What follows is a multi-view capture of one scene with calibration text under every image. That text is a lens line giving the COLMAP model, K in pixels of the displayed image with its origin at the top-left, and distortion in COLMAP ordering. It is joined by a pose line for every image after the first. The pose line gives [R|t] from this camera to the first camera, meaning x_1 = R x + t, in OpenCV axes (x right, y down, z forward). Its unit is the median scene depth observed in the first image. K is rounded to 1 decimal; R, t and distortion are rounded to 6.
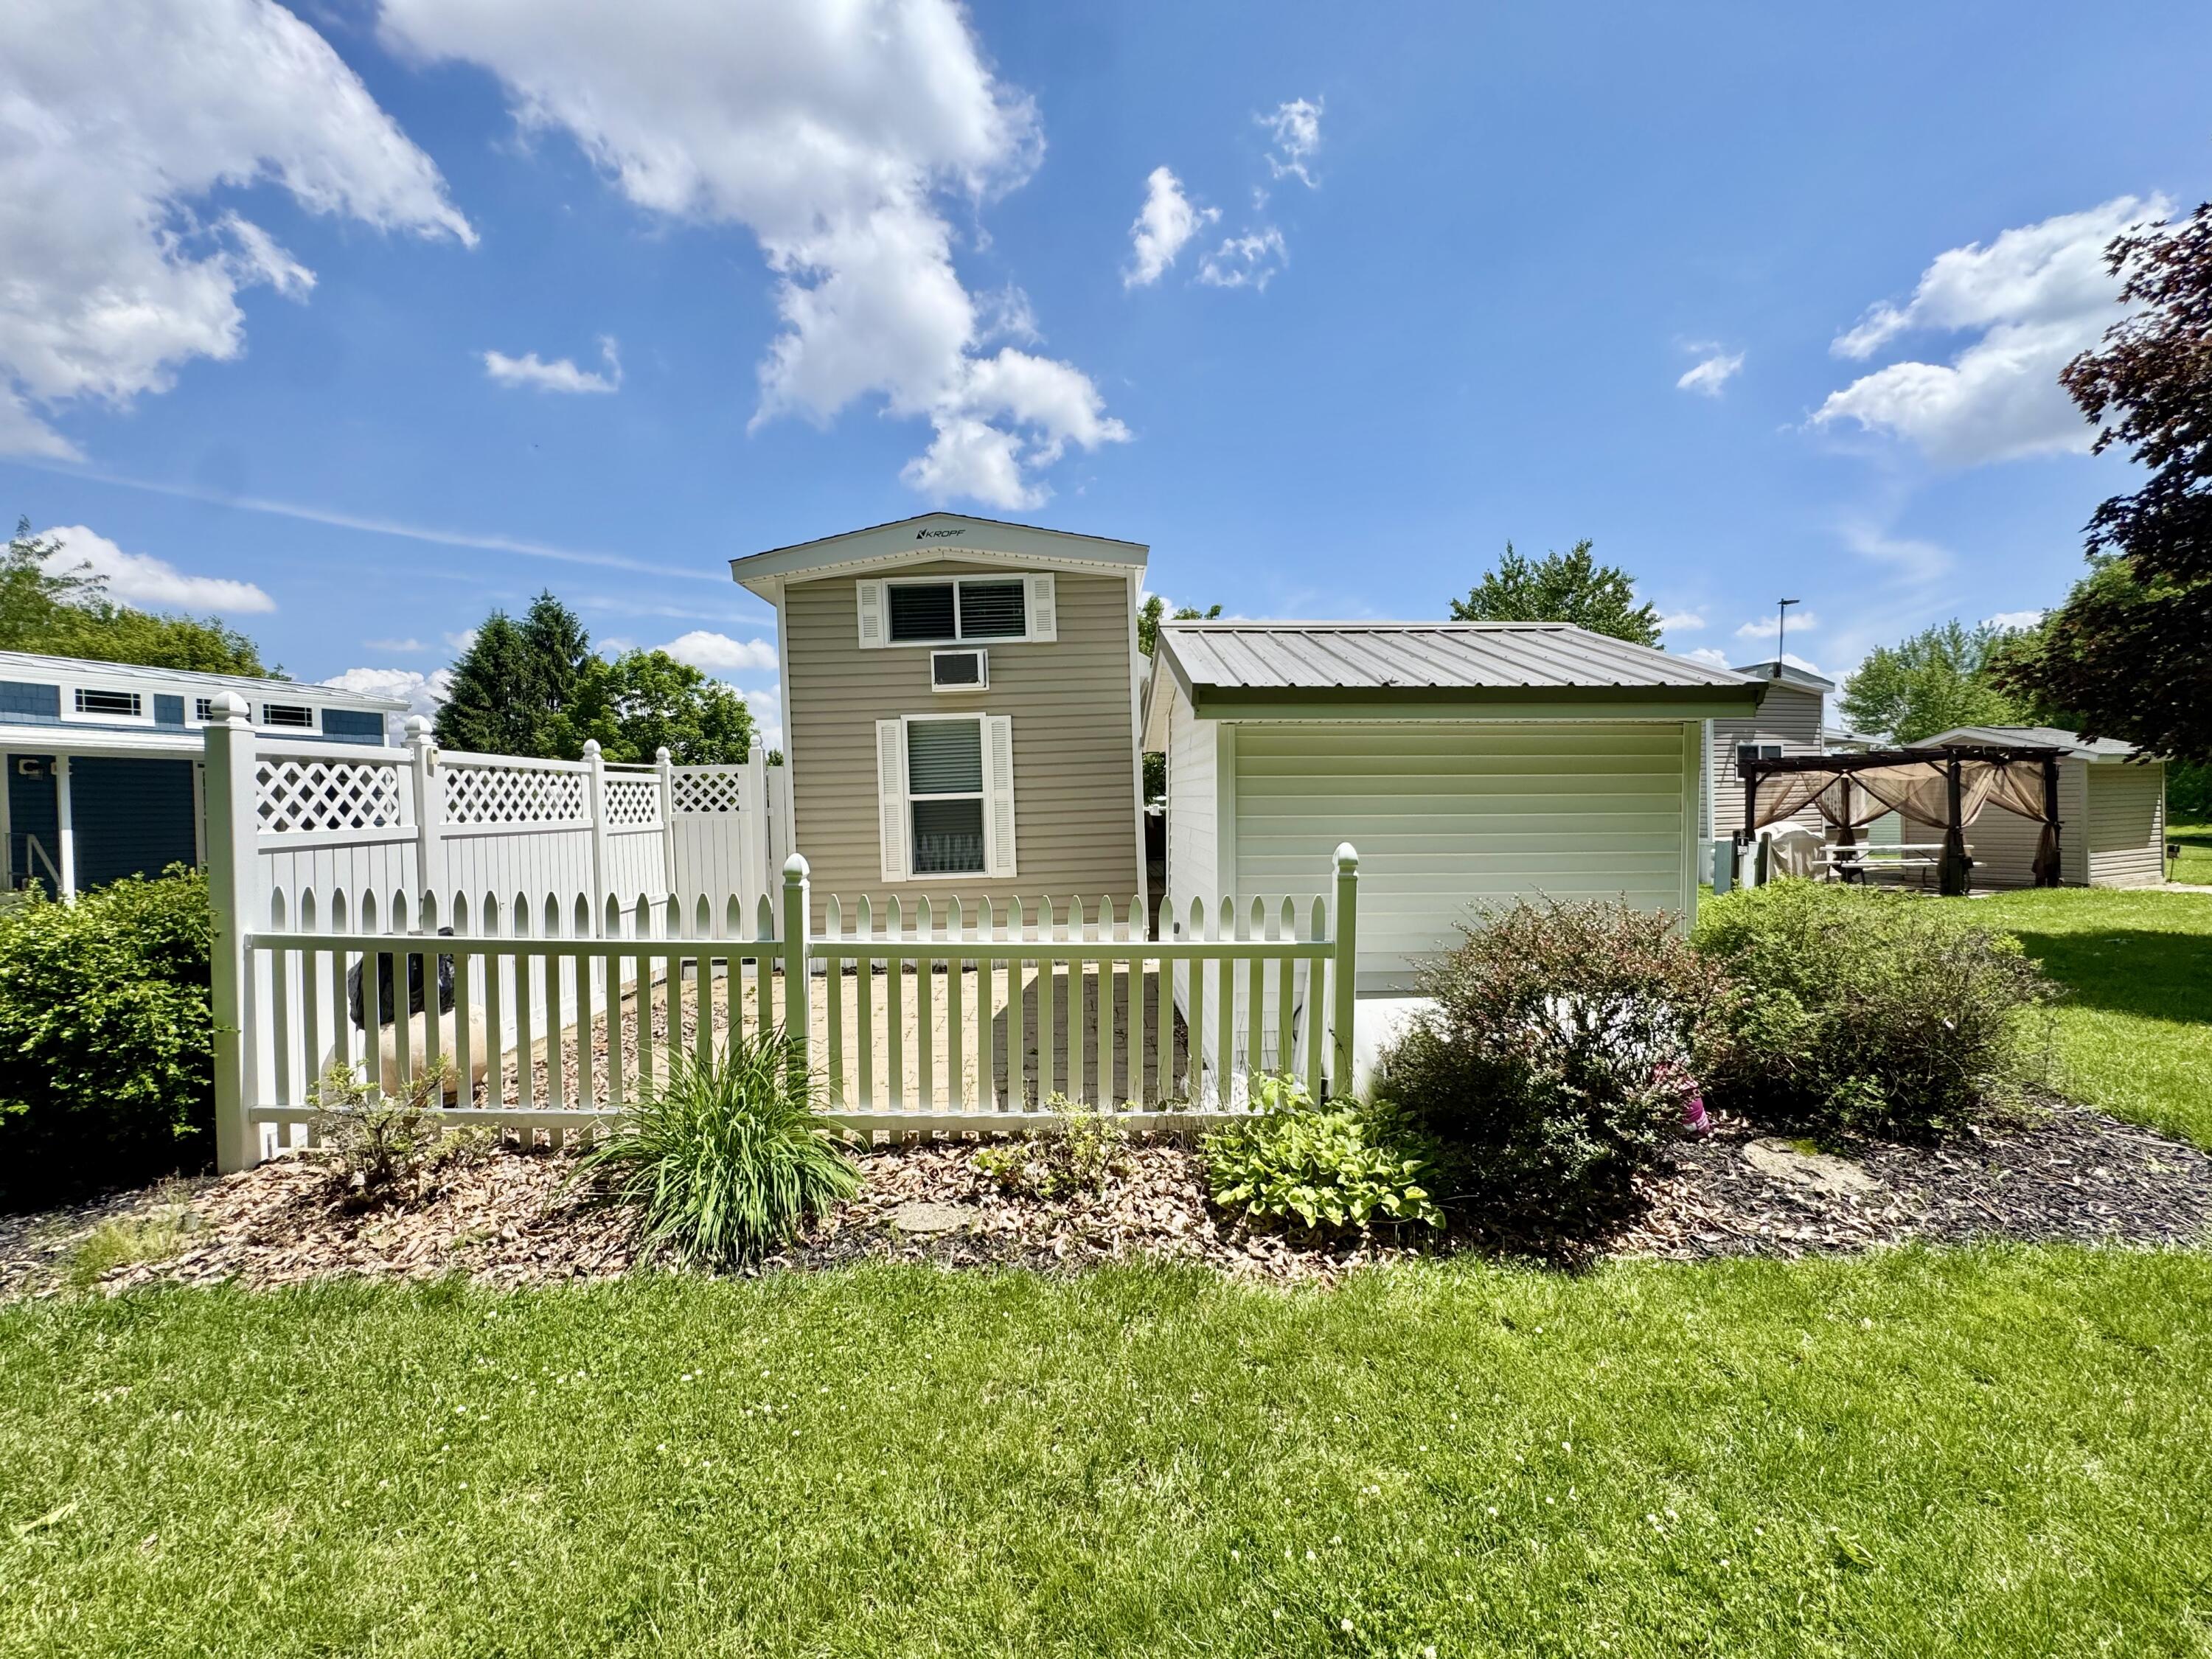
lens RADIAL K [[883.2, 0, 1111.2], [0, 883.2, 820.8], [0, 0, 1]] dist [-0.004791, 0.000708]
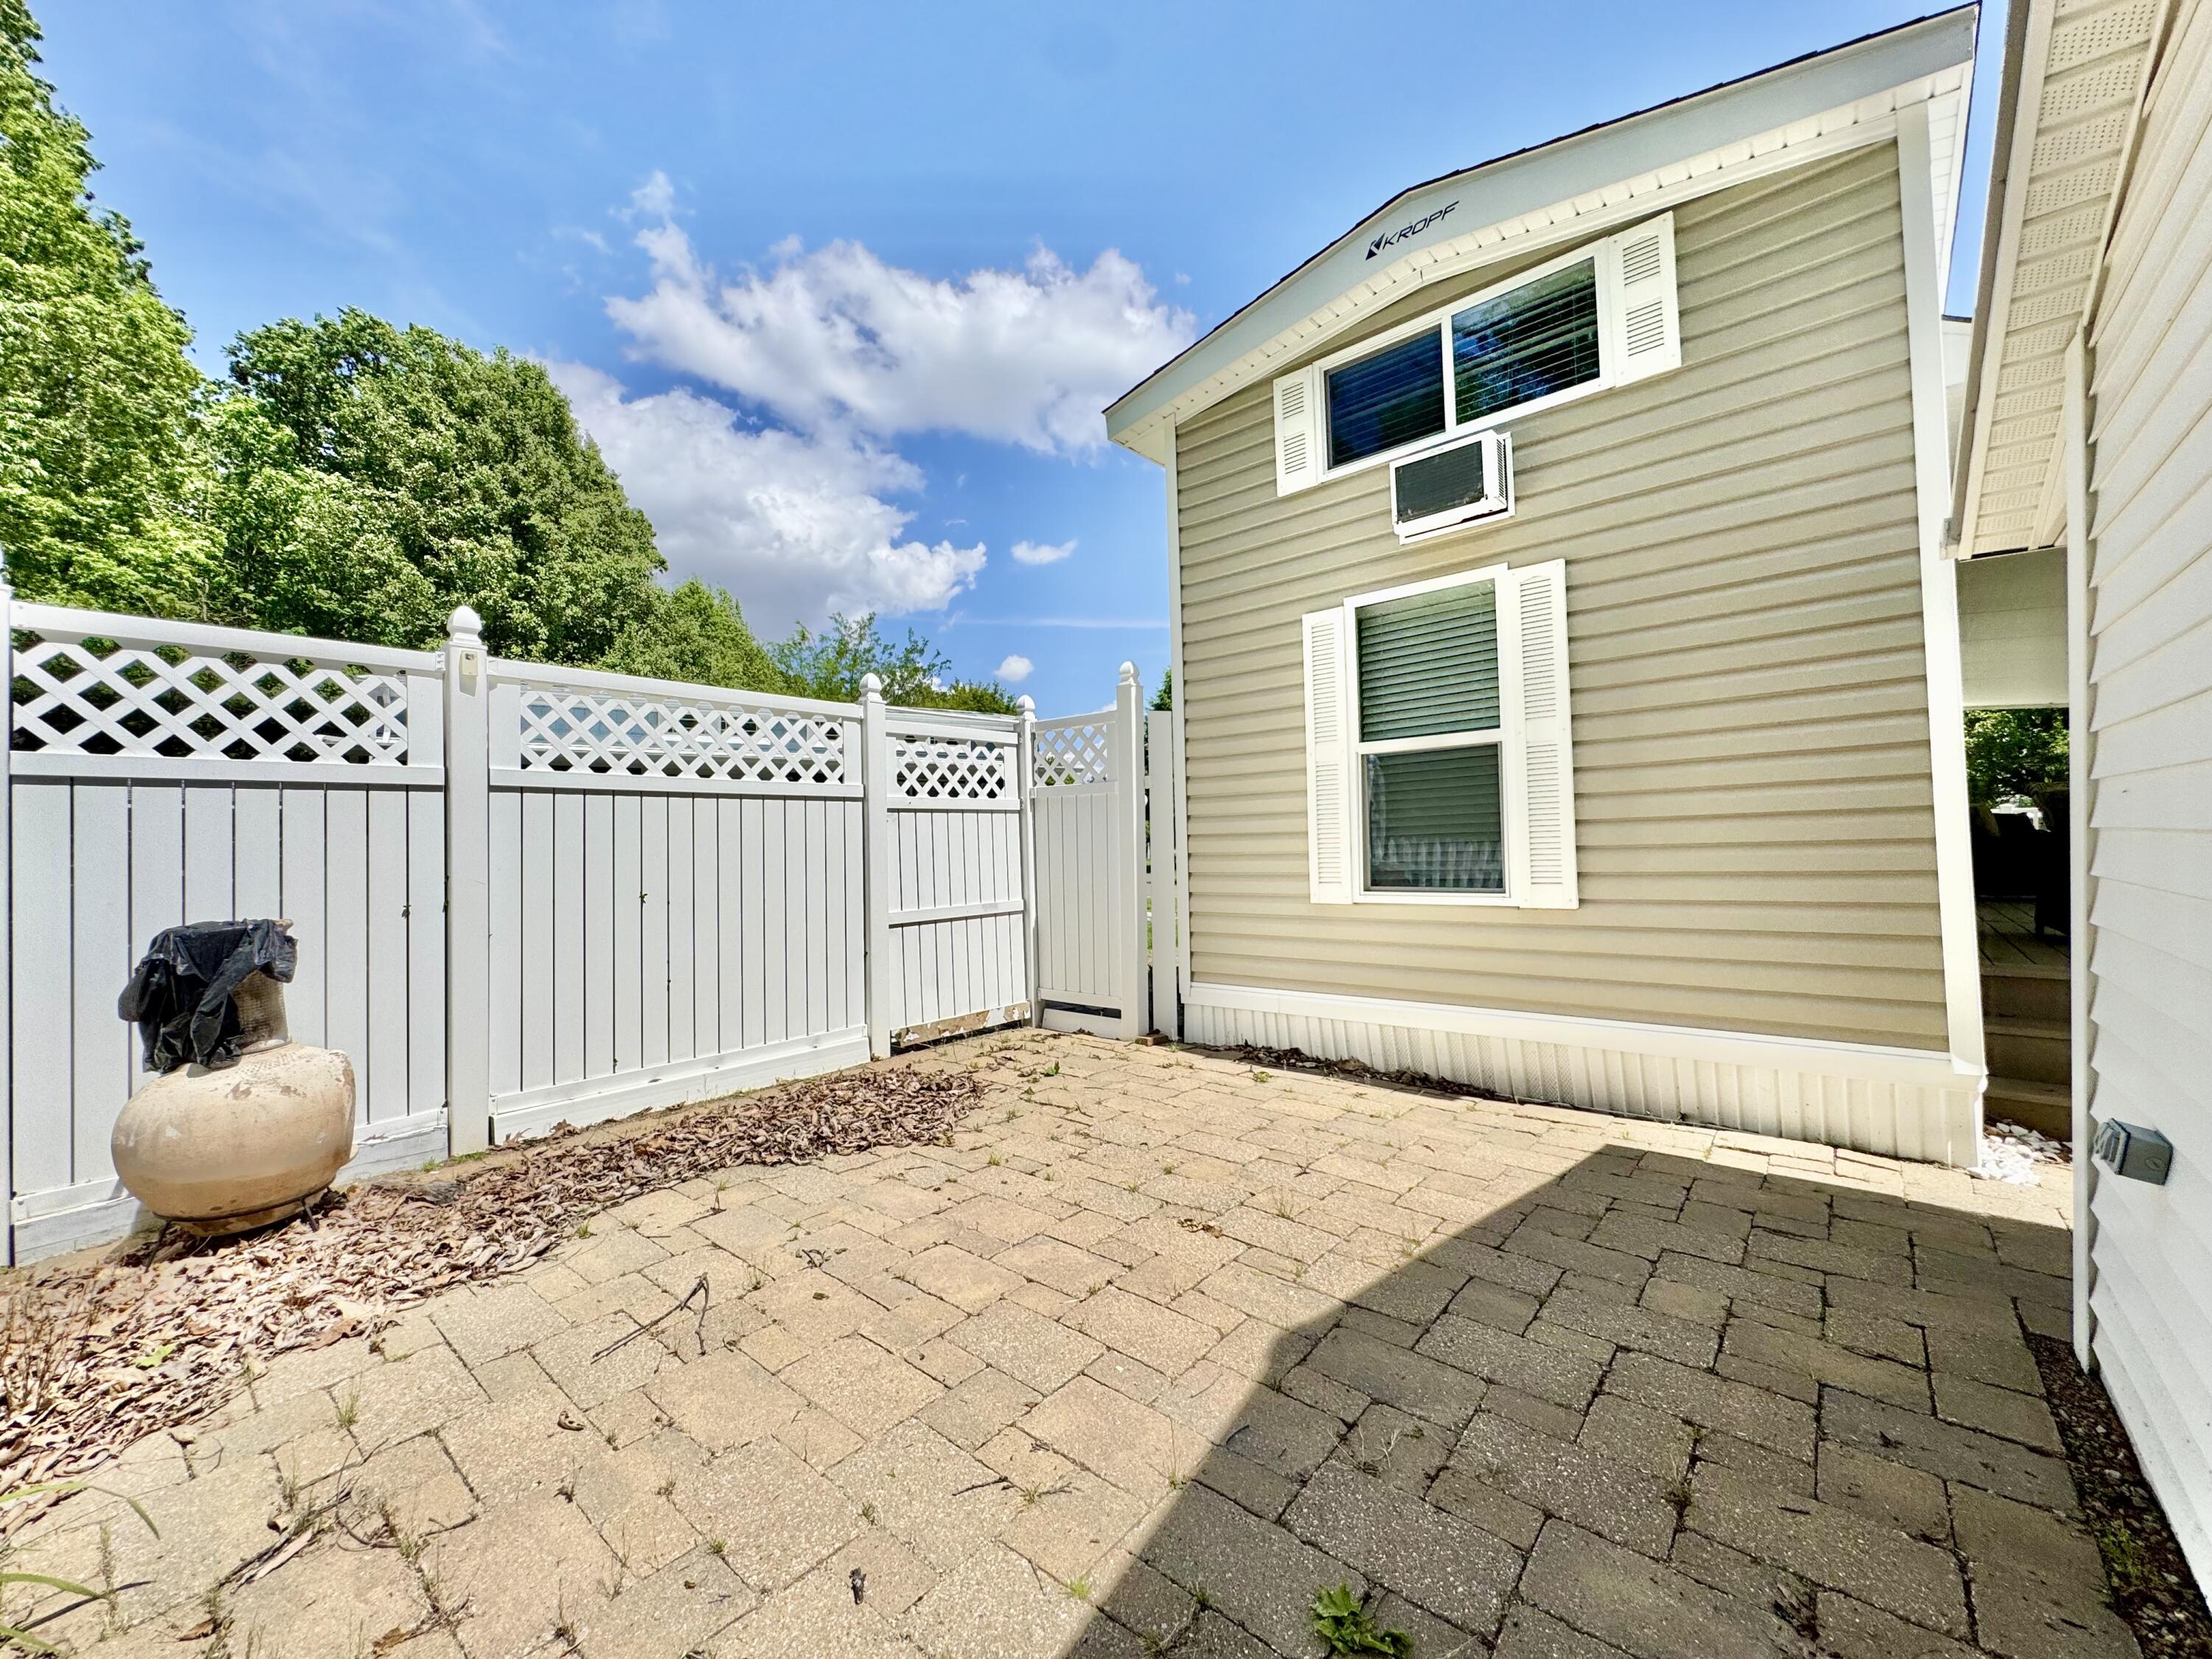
lens RADIAL K [[883.2, 0, 1097.3], [0, 883.2, 826.1], [0, 0, 1]] dist [-0.004791, 0.000708]
pose [[0.735433, -0.001455, -0.677596, 0.019663], [-0.013455, 0.999769, -0.016750, 0.032108], [0.677464, 0.021436, 0.735243, 0.497762]]
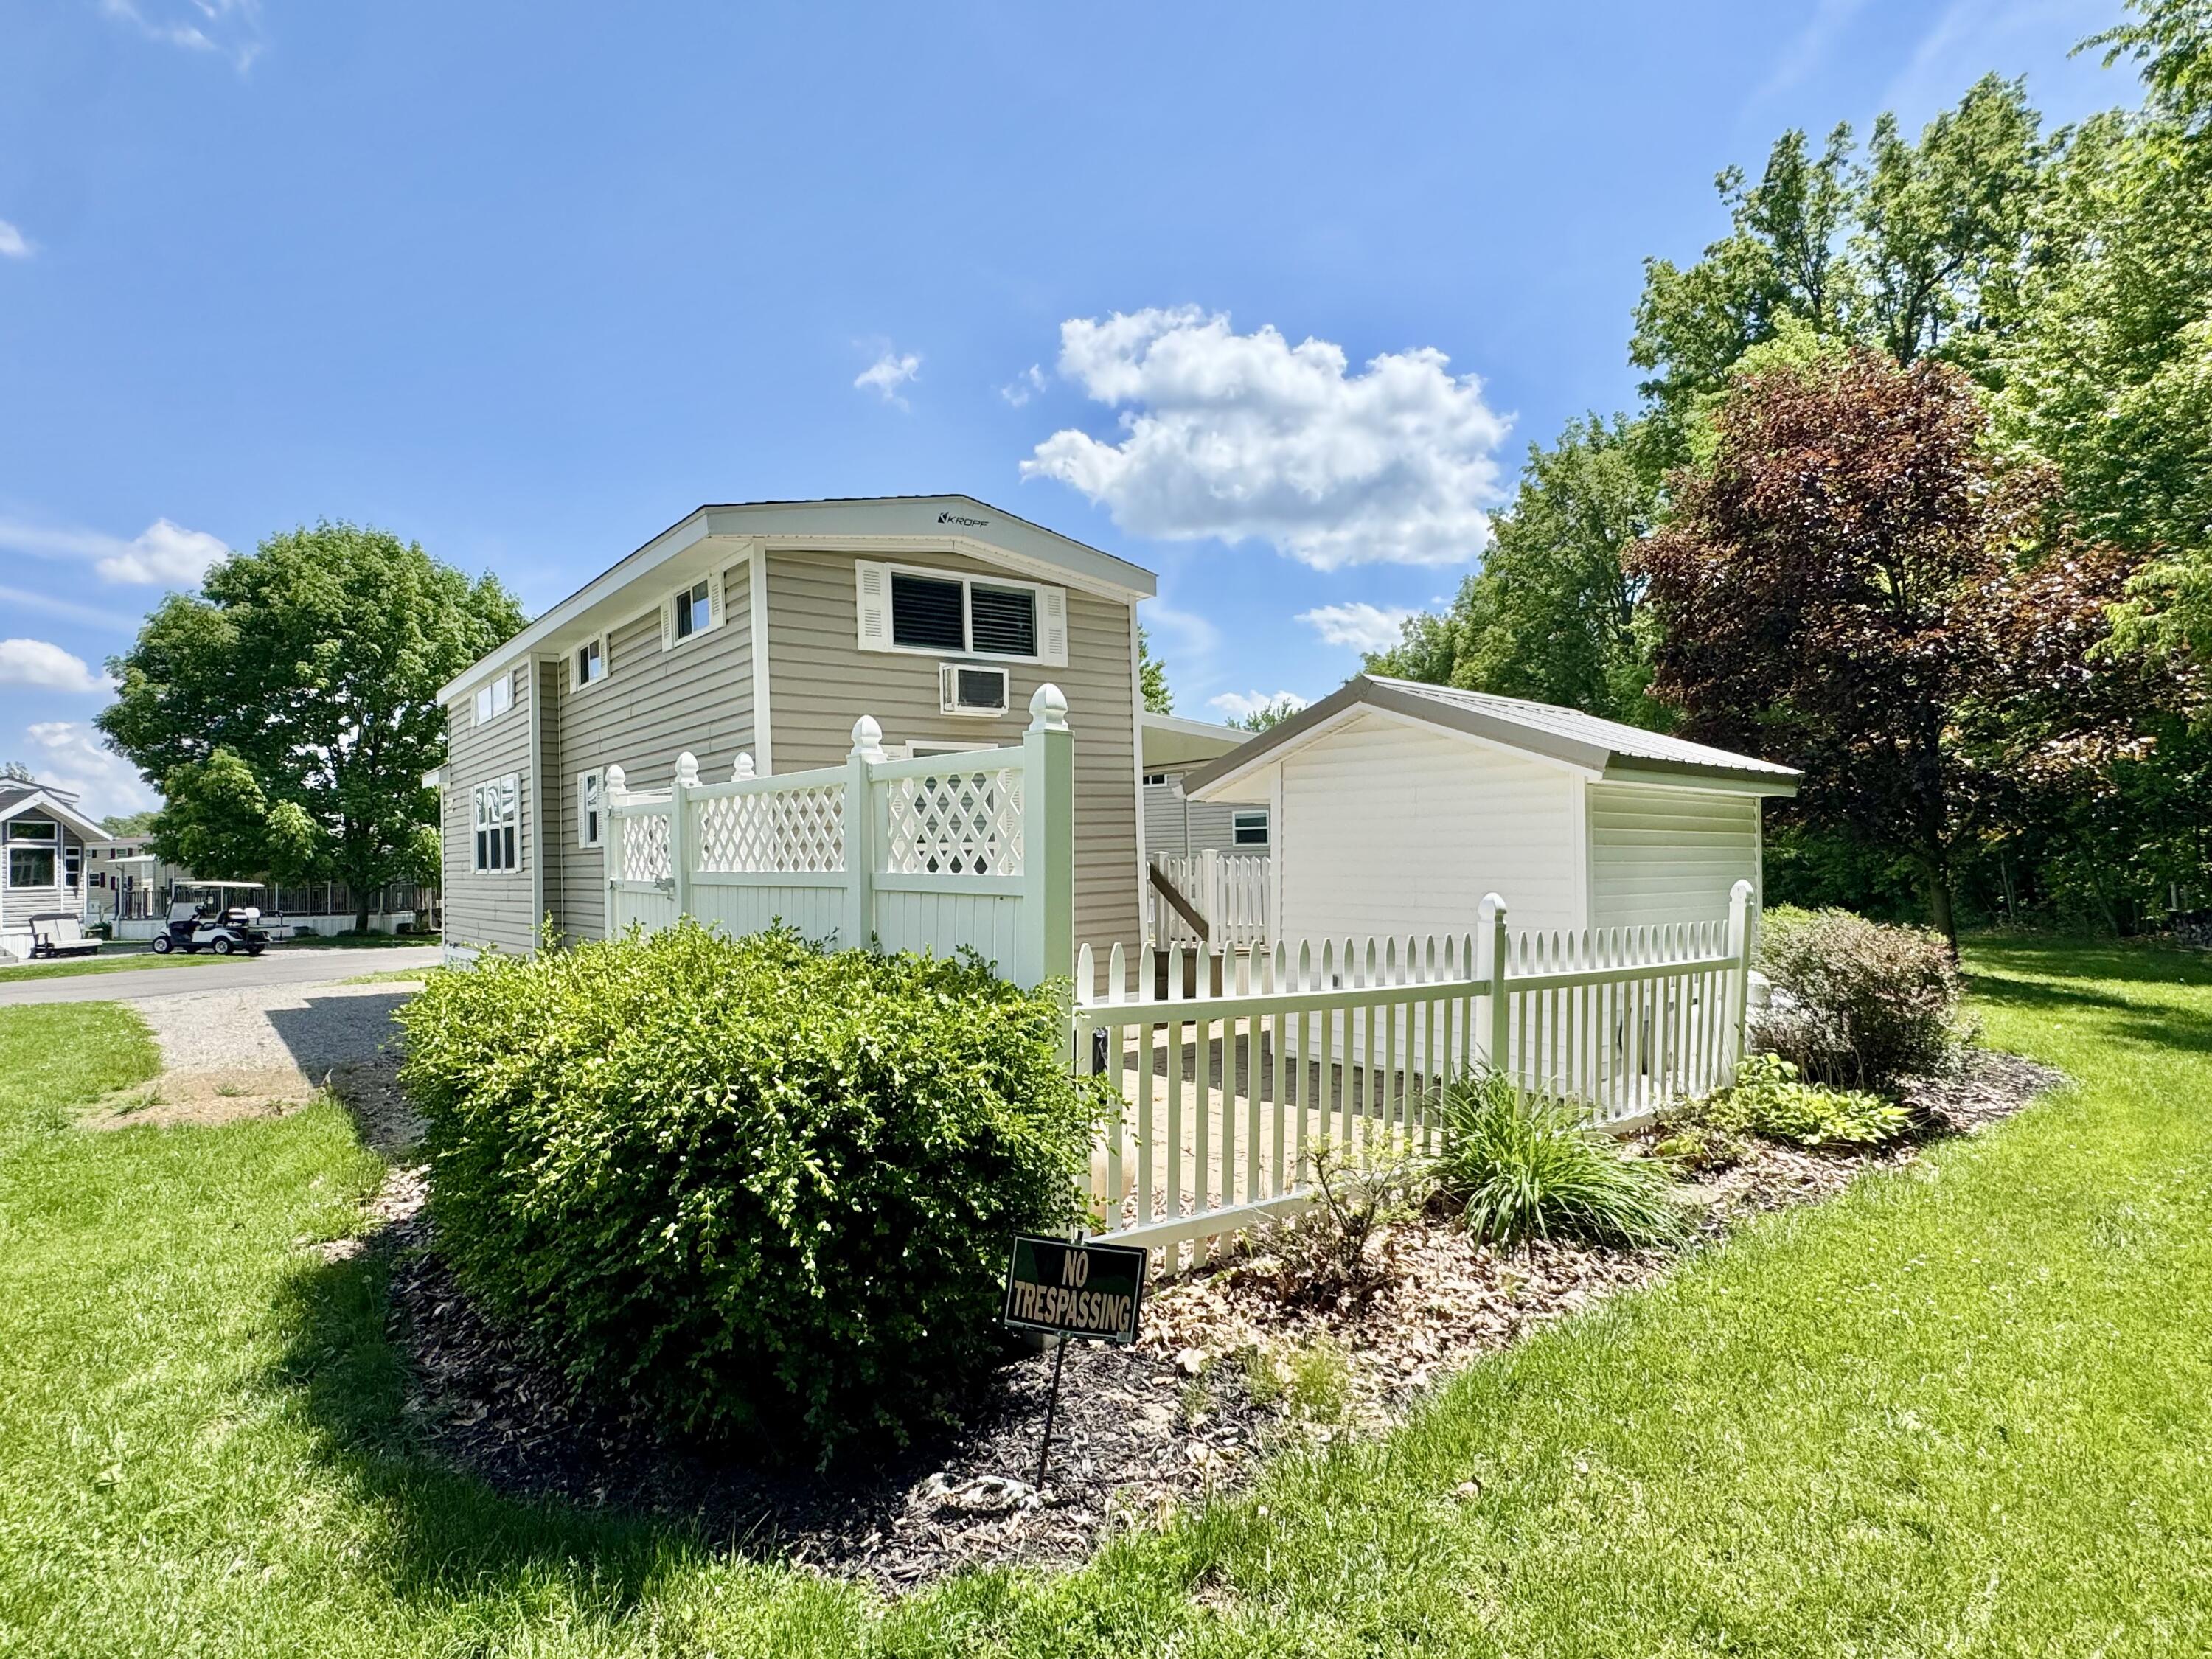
lens RADIAL K [[1162.3, 0, 1101.9], [0, 1162.3, 834.2], [0, 0, 1]] dist [-0.006808, 0.000444]
pose [[0.794091, 0.021371, 0.607423, -0.722655], [0.009143, 0.998849, -0.047095, 0.012855], [-0.607730, 0.042952, 0.792981, 0.087688]]
